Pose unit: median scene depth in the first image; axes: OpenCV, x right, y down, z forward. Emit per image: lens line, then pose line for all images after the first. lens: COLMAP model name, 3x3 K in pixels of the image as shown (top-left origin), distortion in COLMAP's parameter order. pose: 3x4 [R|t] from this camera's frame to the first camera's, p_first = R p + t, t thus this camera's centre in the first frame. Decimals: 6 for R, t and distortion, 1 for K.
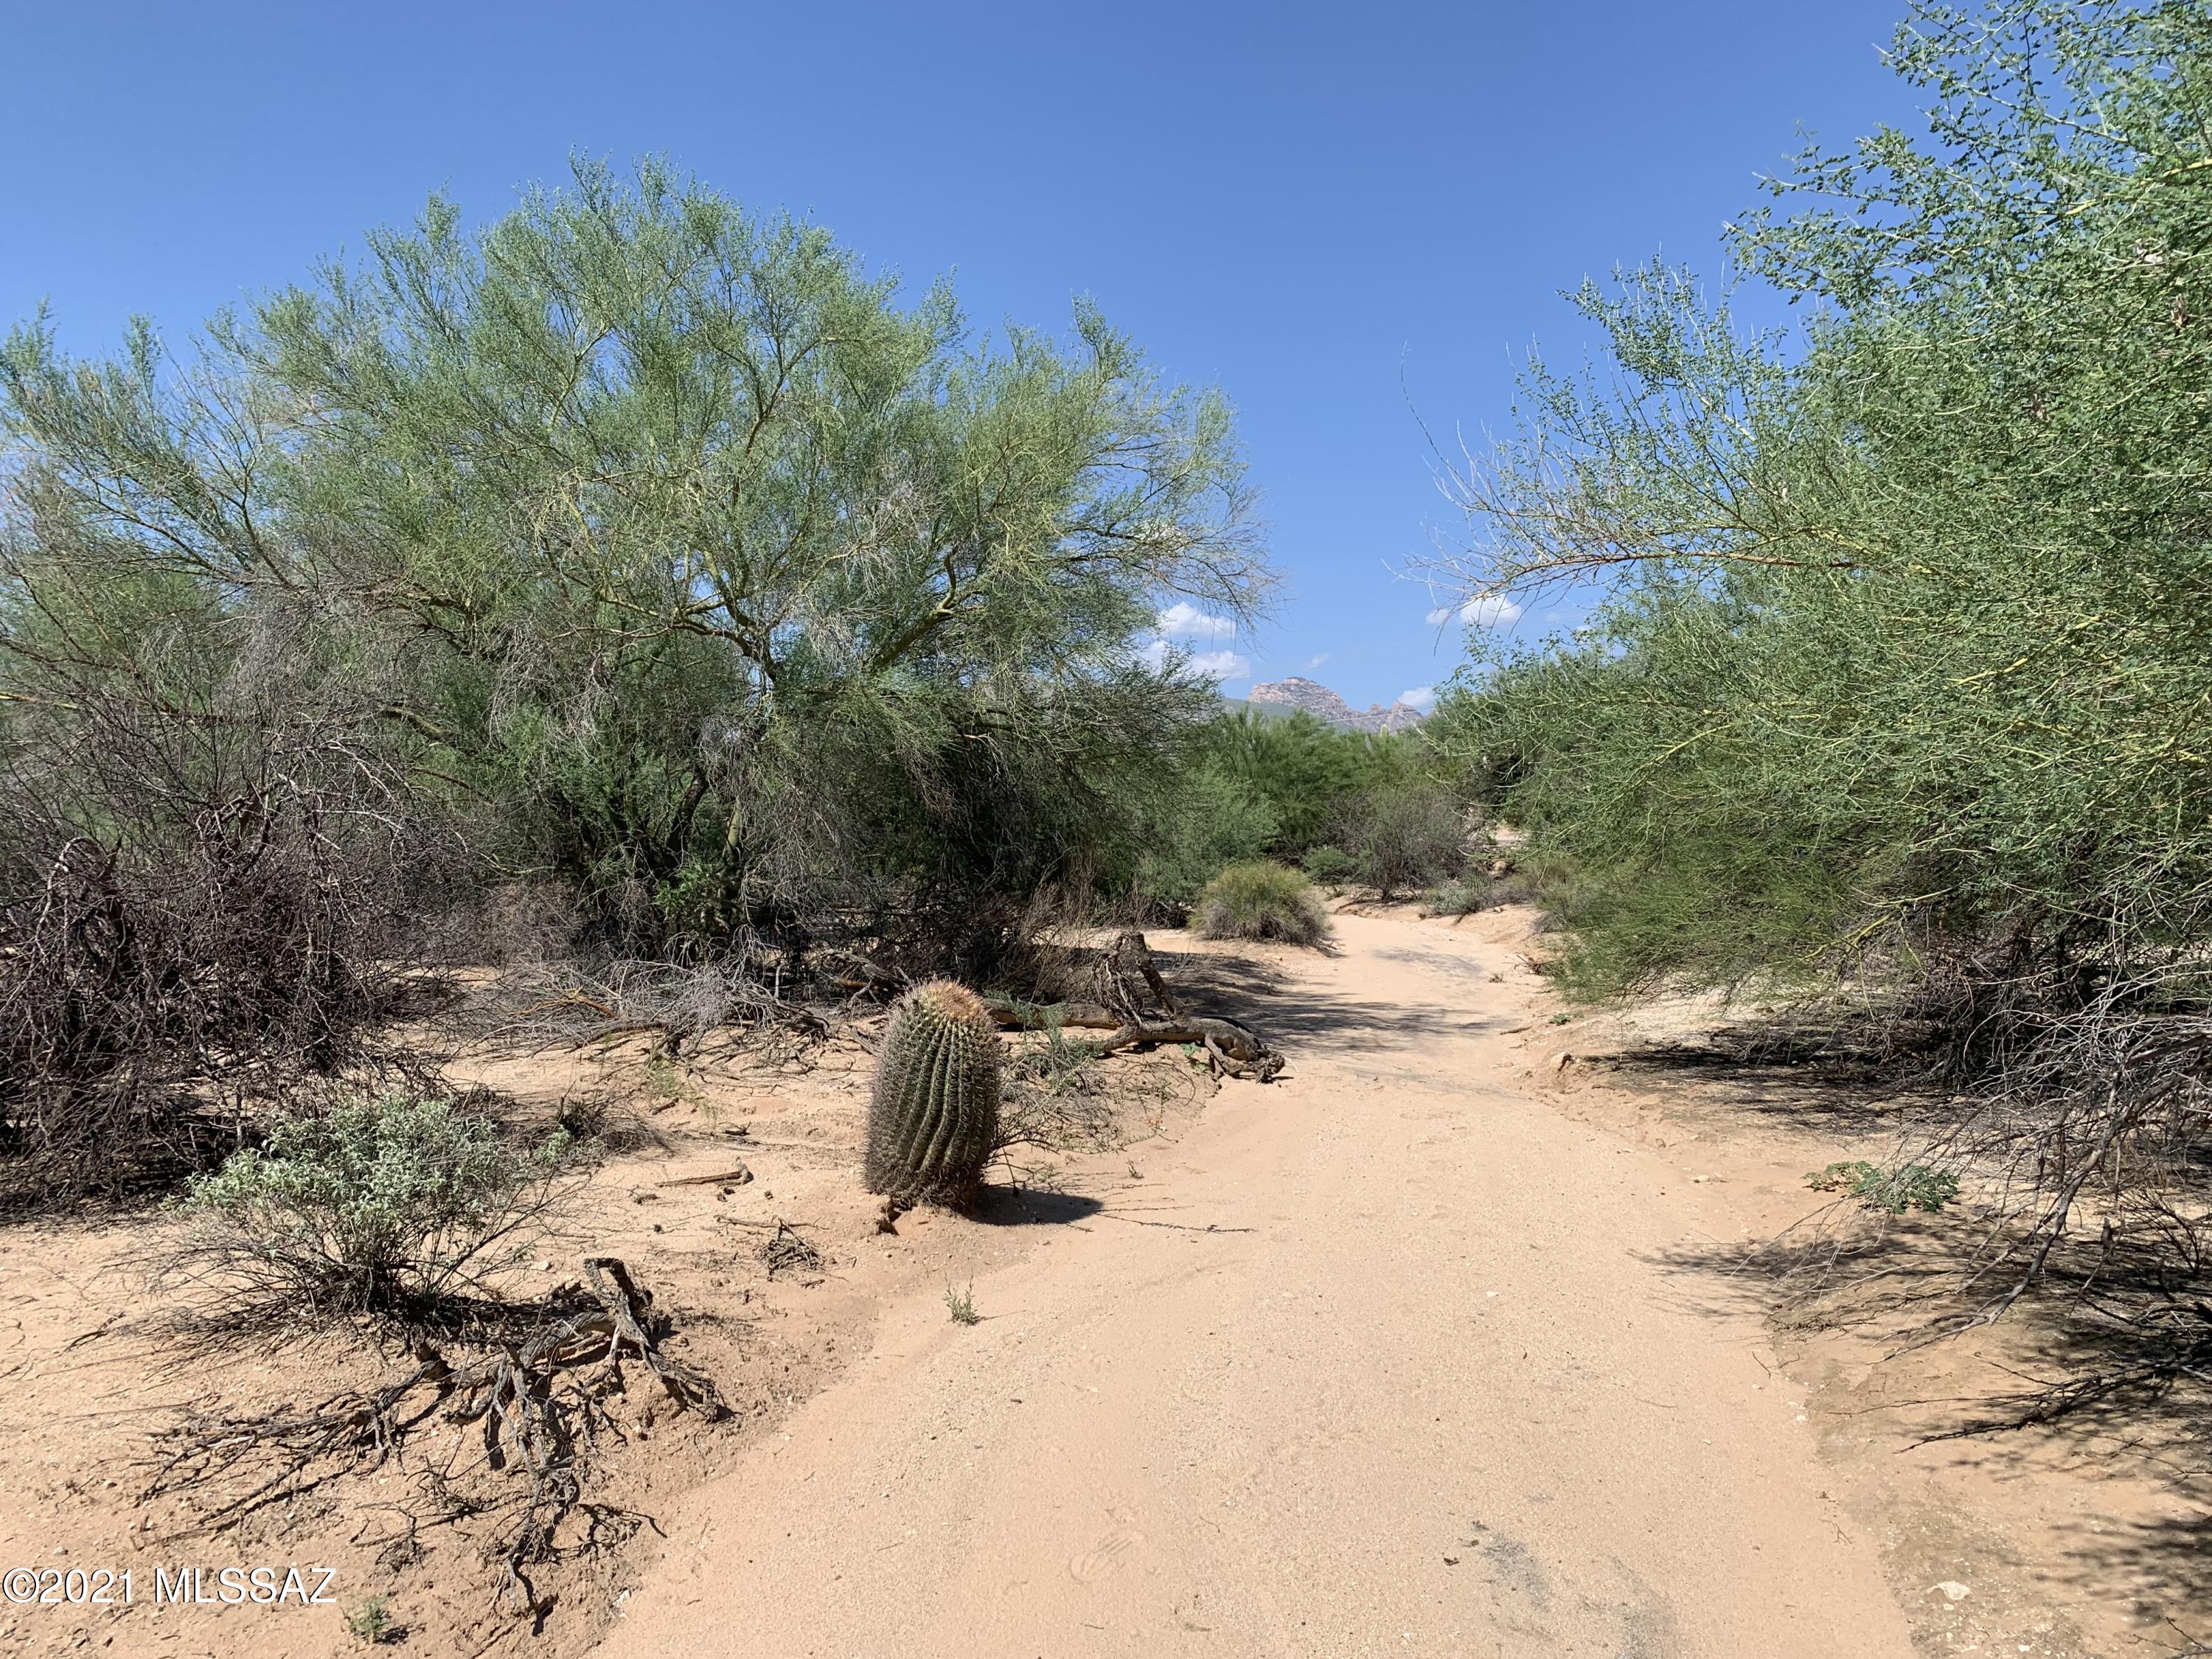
lens RADIAL K [[1662.0, 0, 1111.2], [0, 1662.0, 835.7], [0, 0, 1]] dist [0.038444, -0.034987]
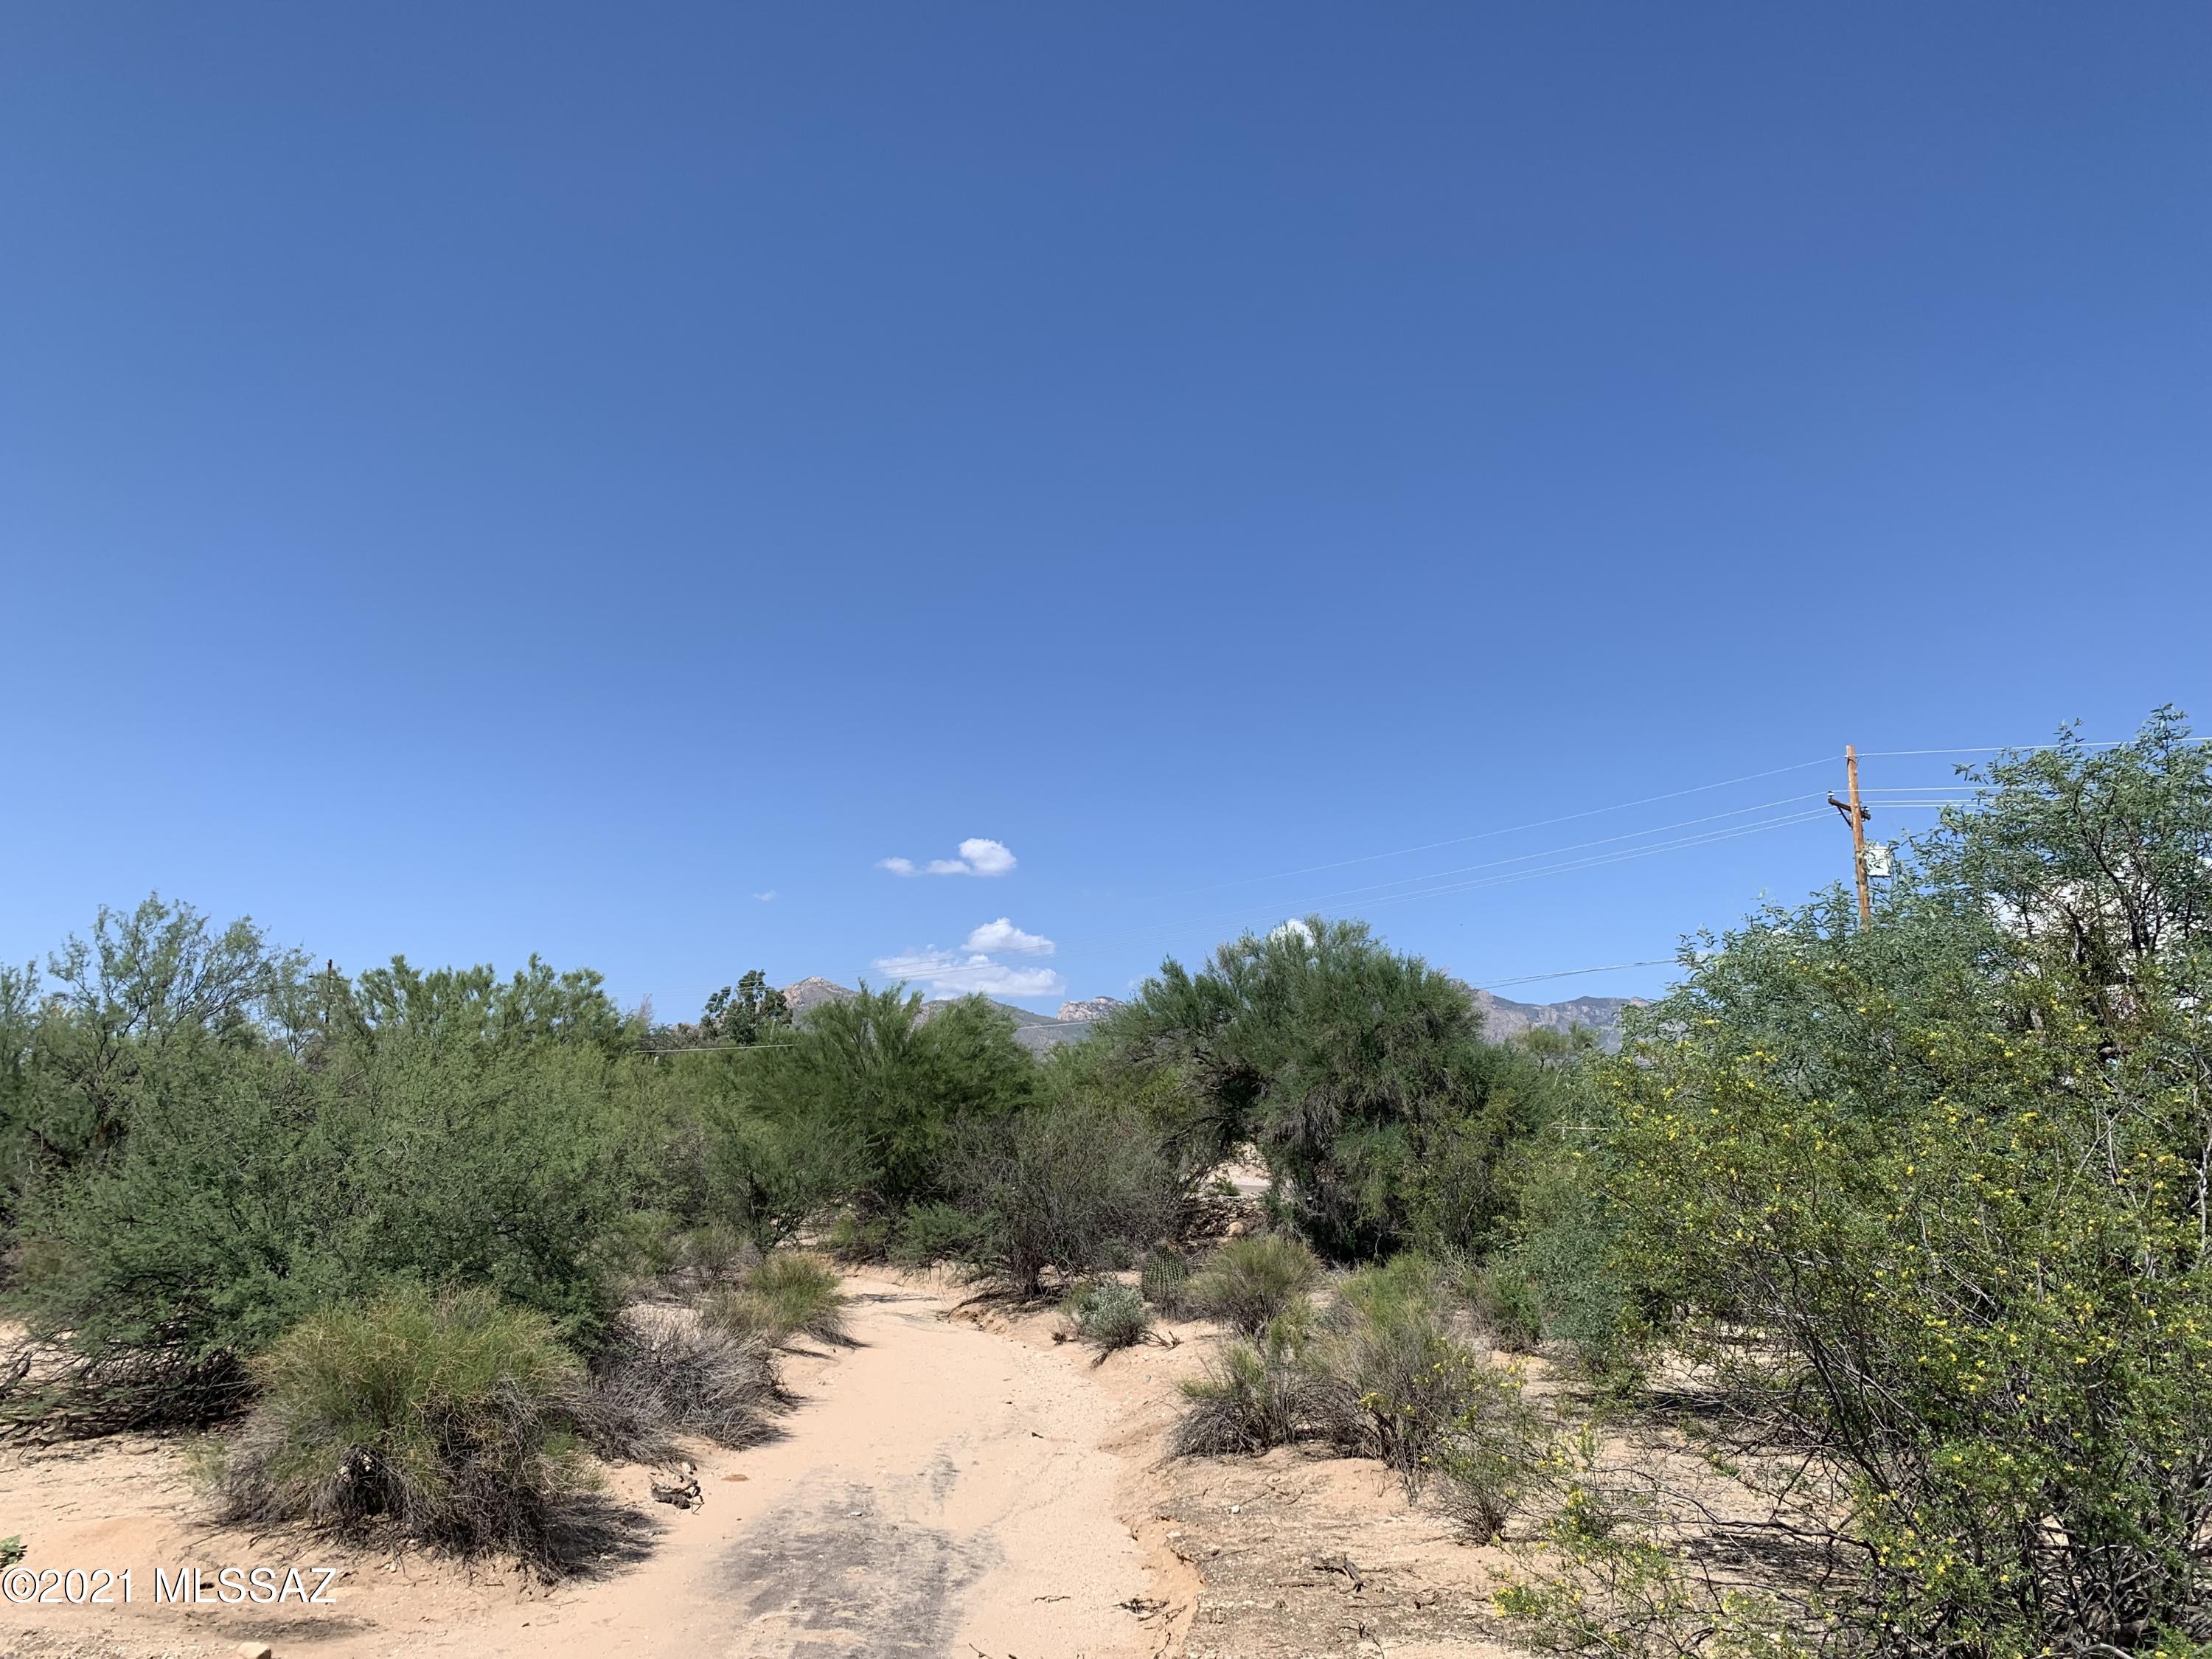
lens RADIAL K [[1662.0, 0, 1085.2], [0, 1662.0, 800.5], [0, 0, 1]] dist [0.038444, -0.034987]
pose [[0.994924, 0.042852, 0.091050, 0.122514], [-0.022766, 0.977191, -0.211136, -0.010029], [-0.098021, 0.207992, 0.973207, 0.363608]]
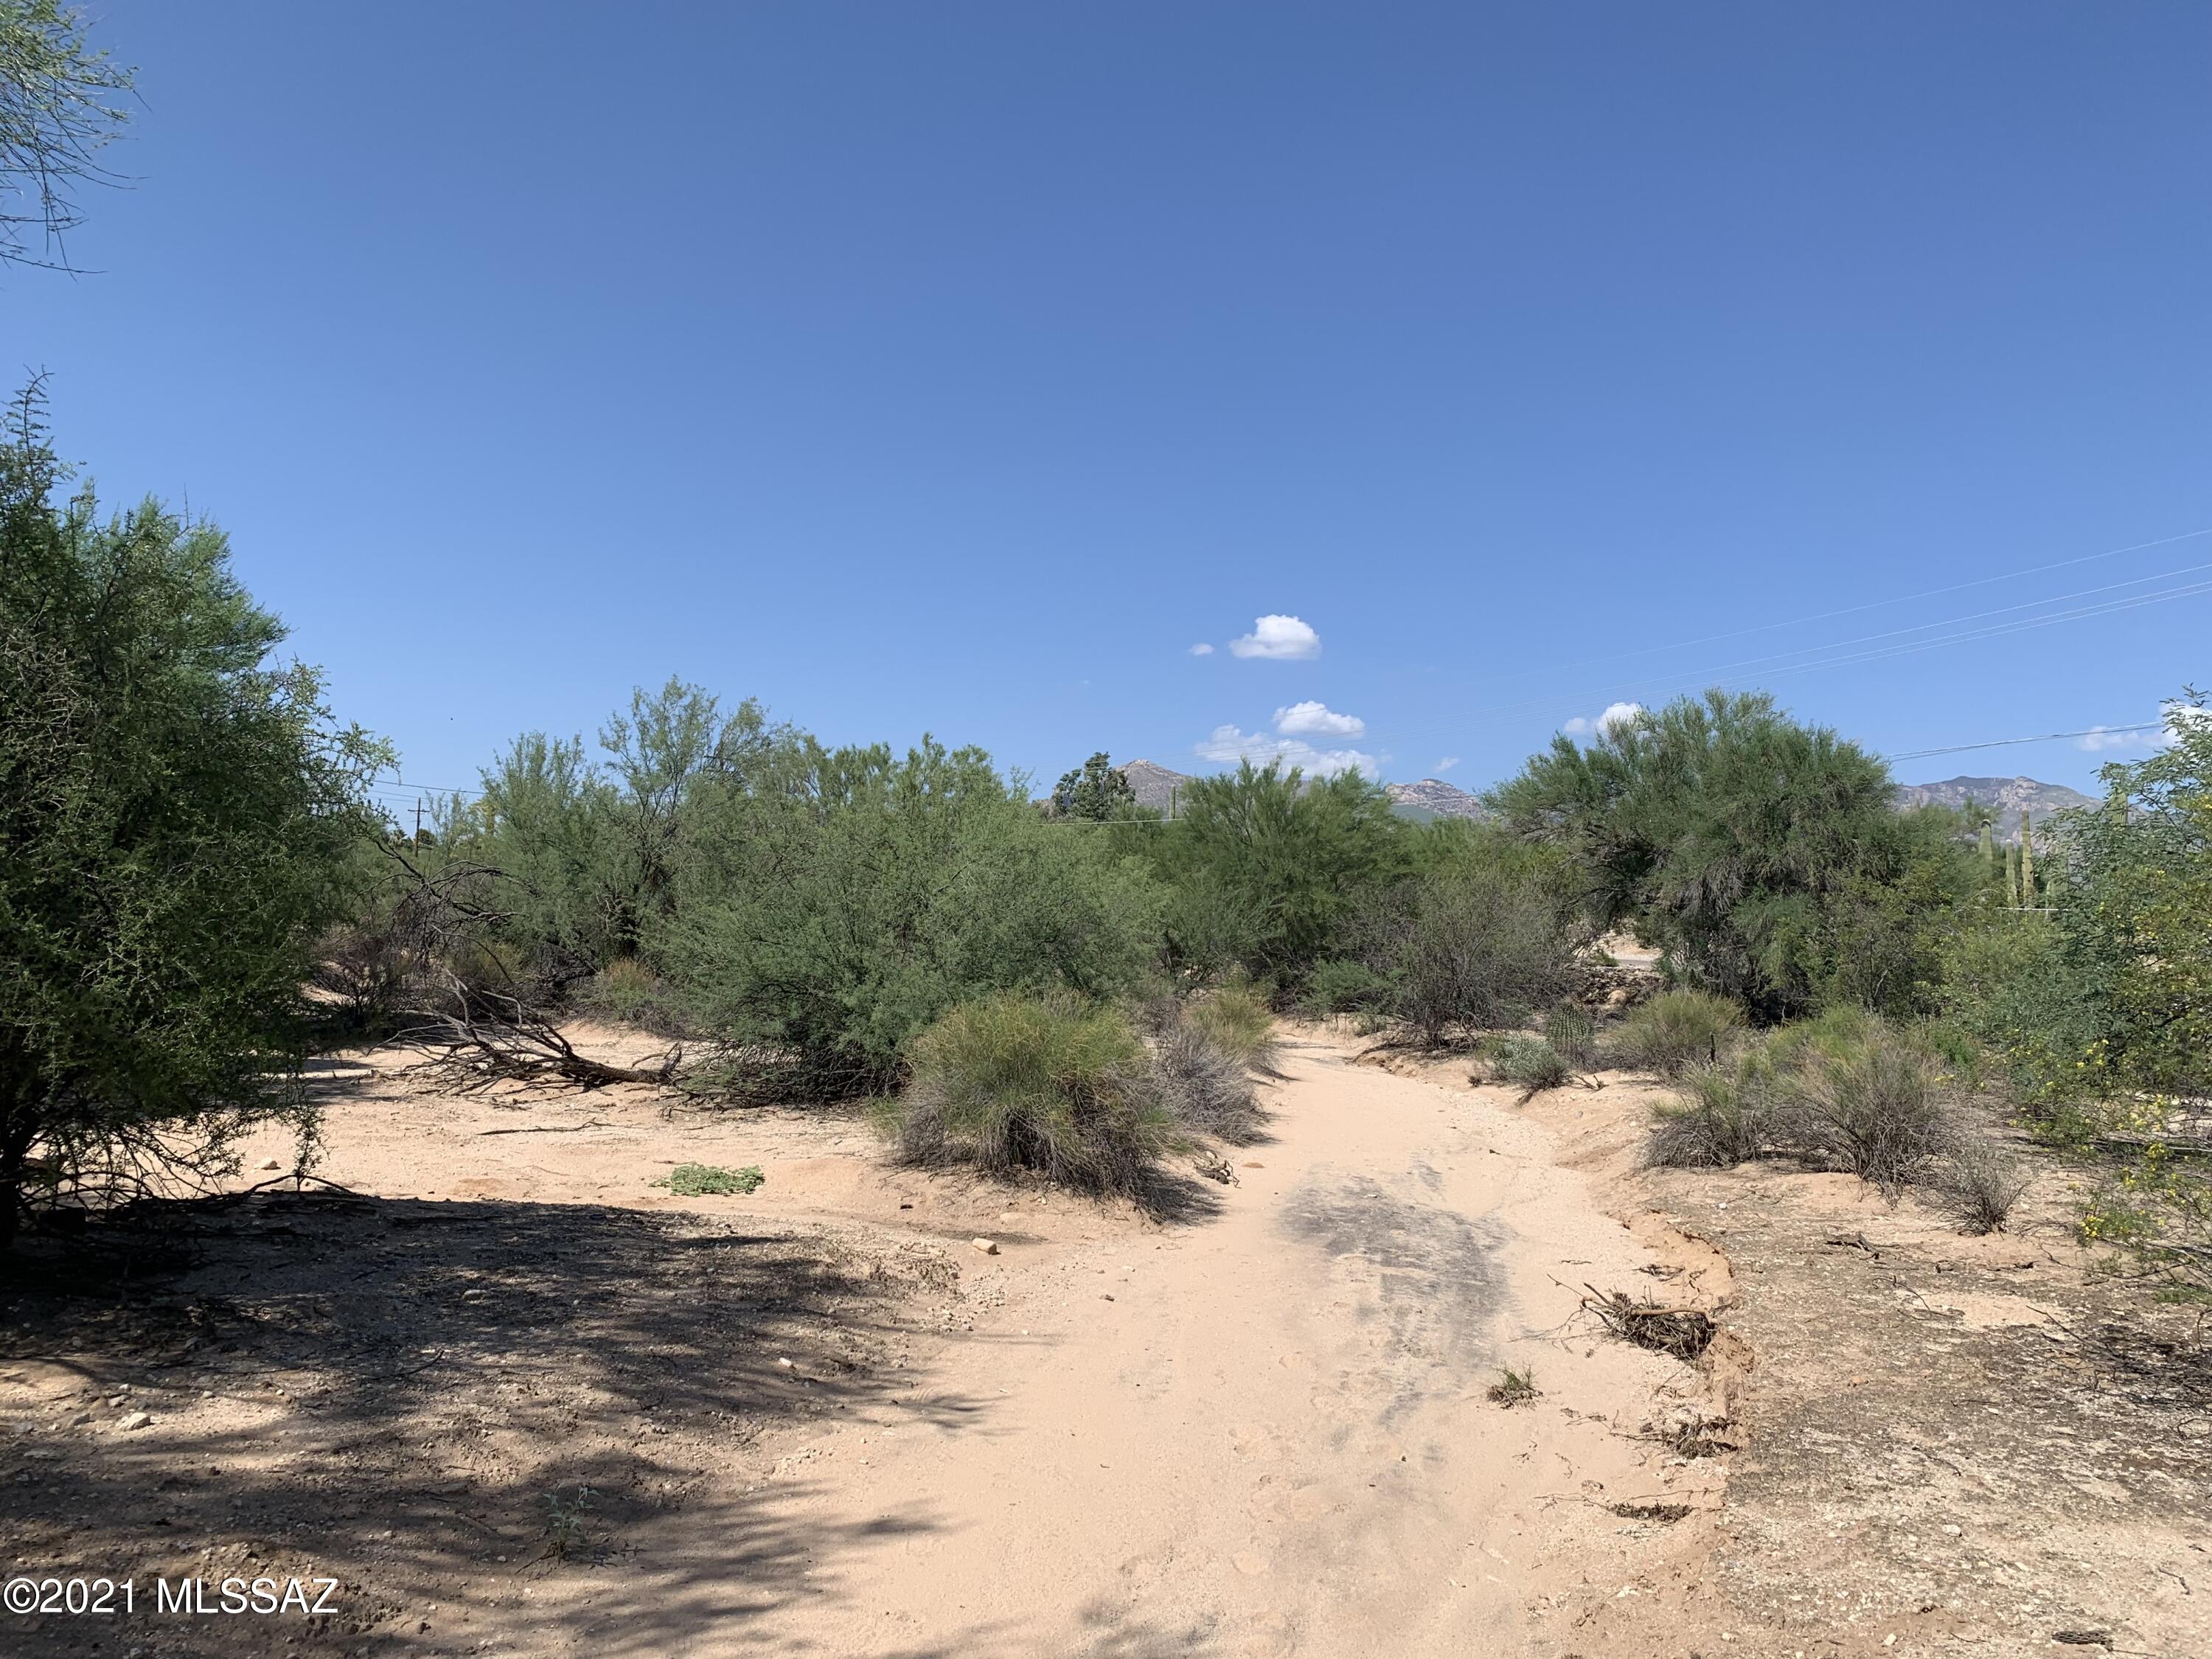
lens RADIAL K [[1662.0, 0, 1087.0], [0, 1662.0, 814.8], [0, 0, 1]] dist [0.038444, -0.034987]
pose [[0.994986, 0.034286, -0.093953, 0.089048], [-0.040698, 0.996909, -0.067207, -0.002205], [0.091358, 0.070693, 0.993306, 0.330980]]
